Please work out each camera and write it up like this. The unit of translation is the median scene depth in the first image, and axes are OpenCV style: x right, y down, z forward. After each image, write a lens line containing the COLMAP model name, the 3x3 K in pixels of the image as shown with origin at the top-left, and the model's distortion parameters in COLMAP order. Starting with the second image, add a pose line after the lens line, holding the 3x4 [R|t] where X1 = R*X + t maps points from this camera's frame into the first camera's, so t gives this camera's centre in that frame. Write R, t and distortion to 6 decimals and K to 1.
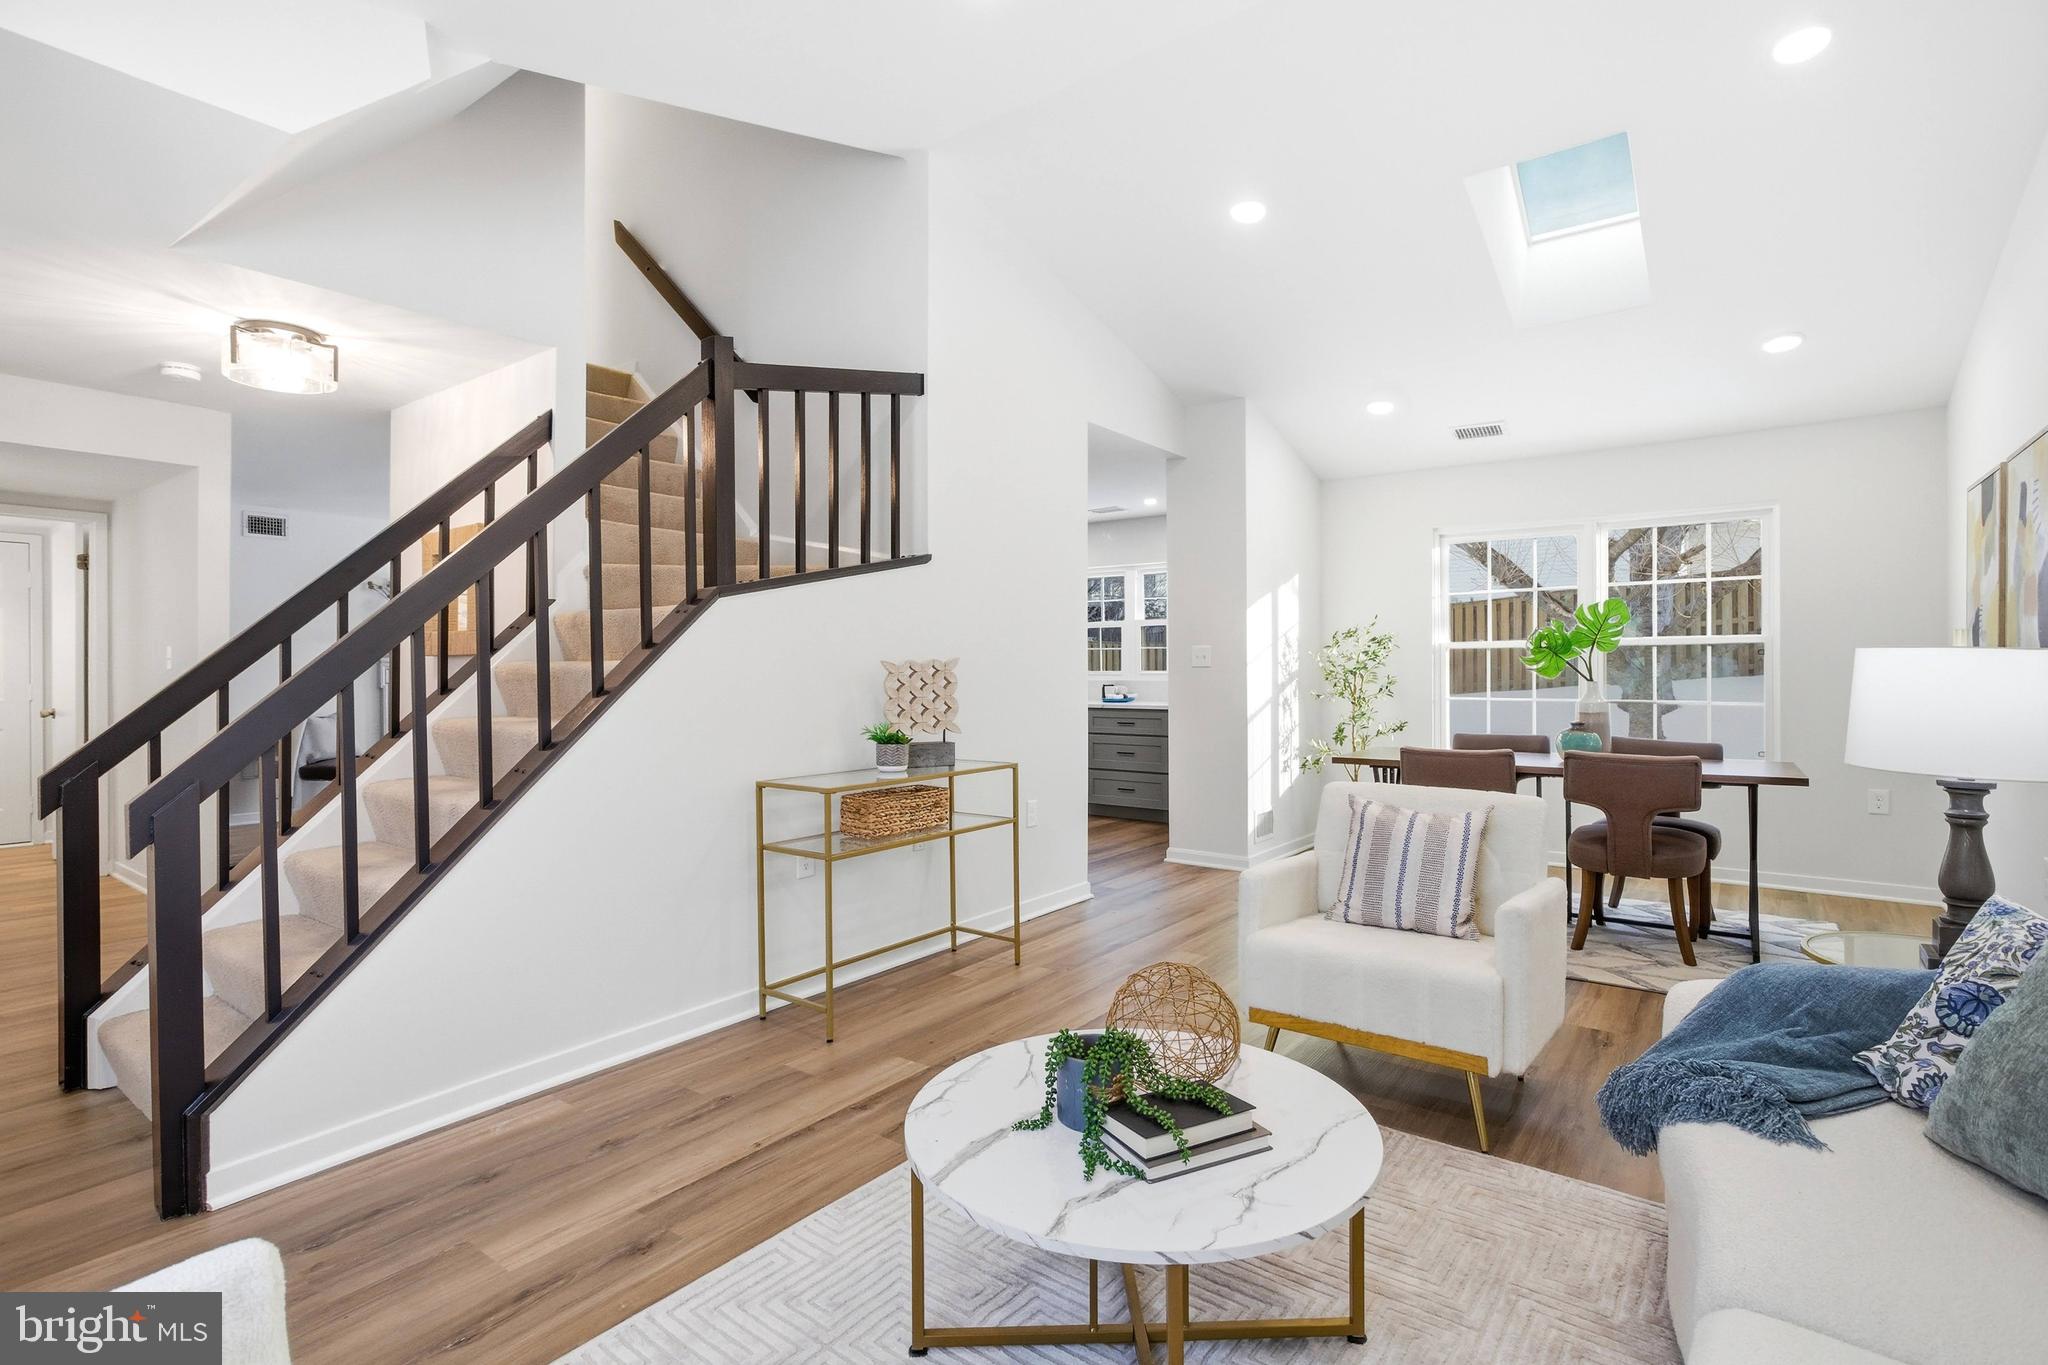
lens RADIAL K [[974.2, 0, 1028.0], [0, 974.2, 673.7], [0, 0, 1]] dist [-0.002209, -0.000332]
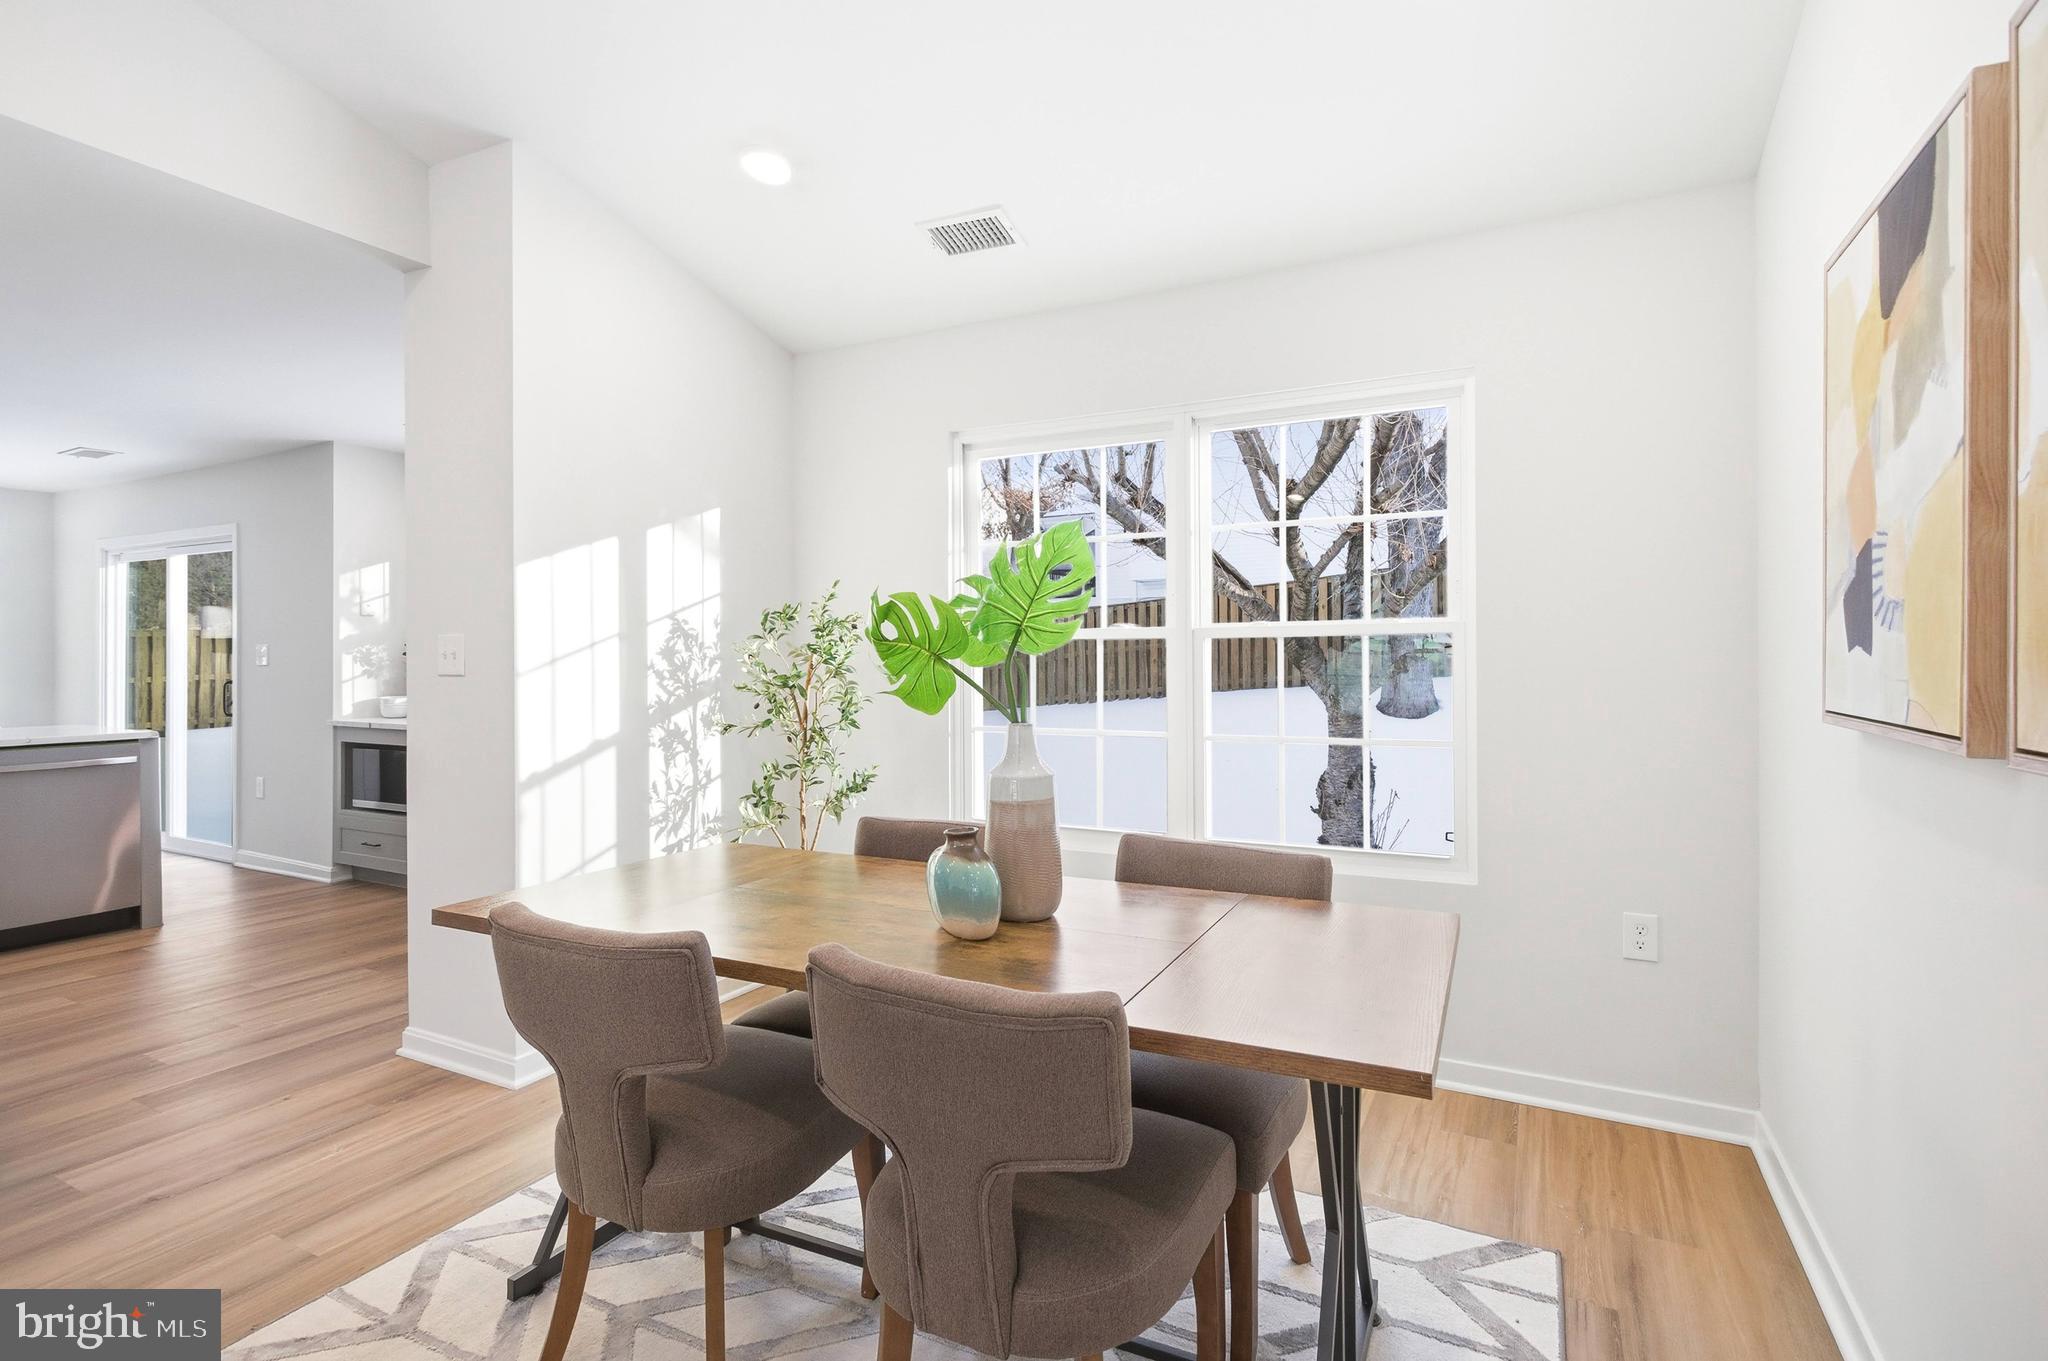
lens RADIAL K [[983.9, 0, 1028.0], [0, 983.9, 668.4], [0, 0, 1]] dist [-0.001556, -0.000101]
pose [[0.988328, -0.000715, 0.152340, 0.381821], [0.000244, 0.999995, 0.003105, -0.012397], [-0.152341, -0.003032, 0.988323, 0.429955]]
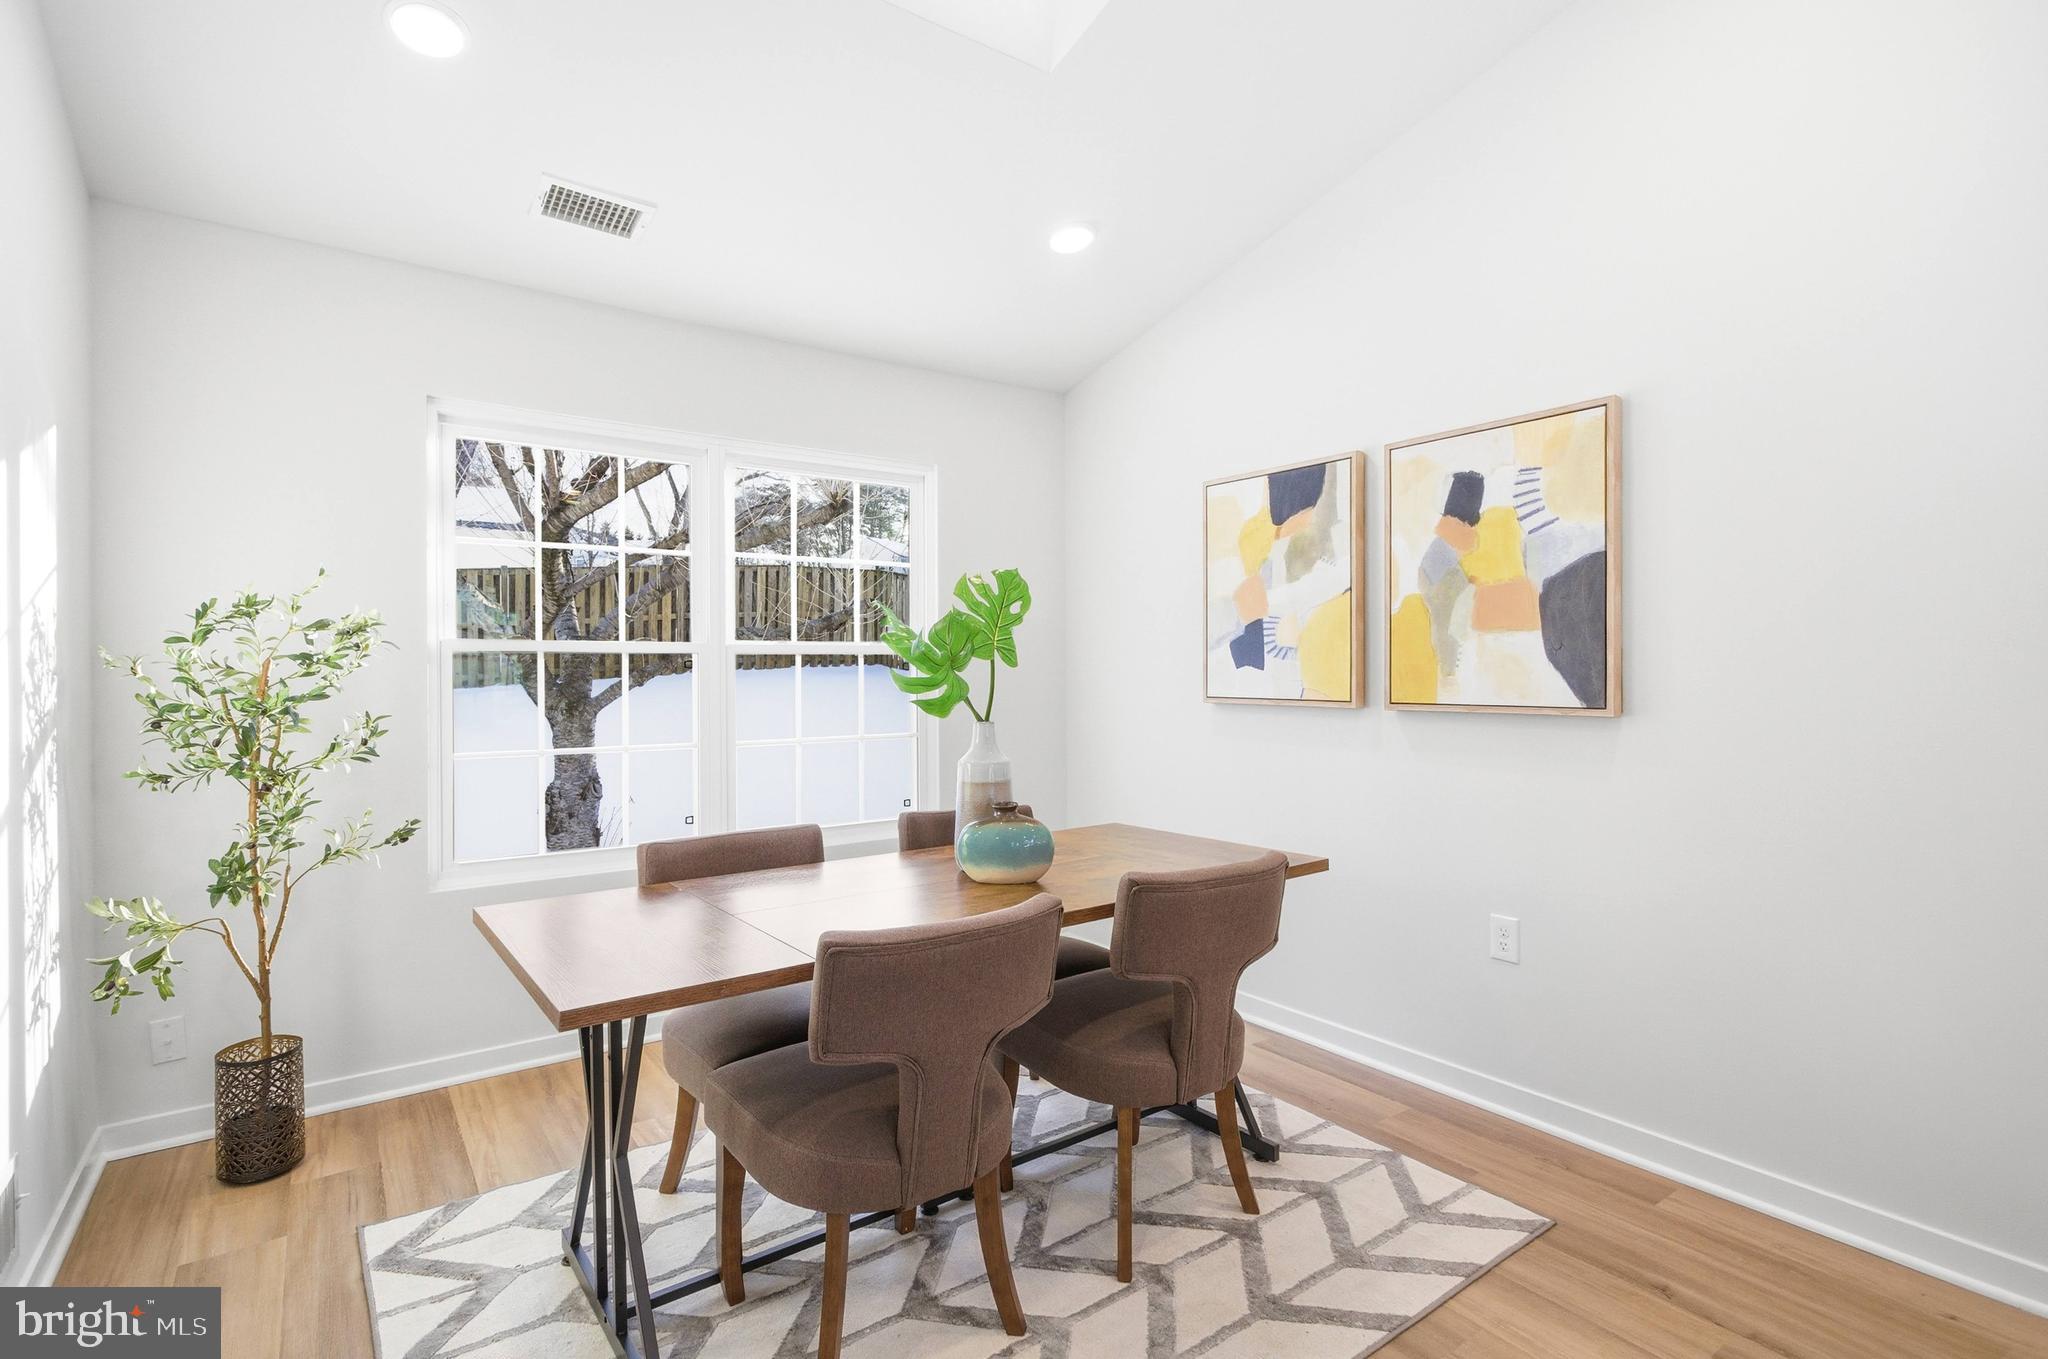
lens RADIAL K [[986.4, 0, 1023.0], [0, 986.4, 686.3], [0, 0, 1]] dist [0.001668, 0.000122]
pose [[0.305679, -0.013138, 0.952044, 0.052278], [0.007424, 0.999907, 0.011415, -0.013136], [-0.952106, 0.003578, 0.305748, 0.596778]]
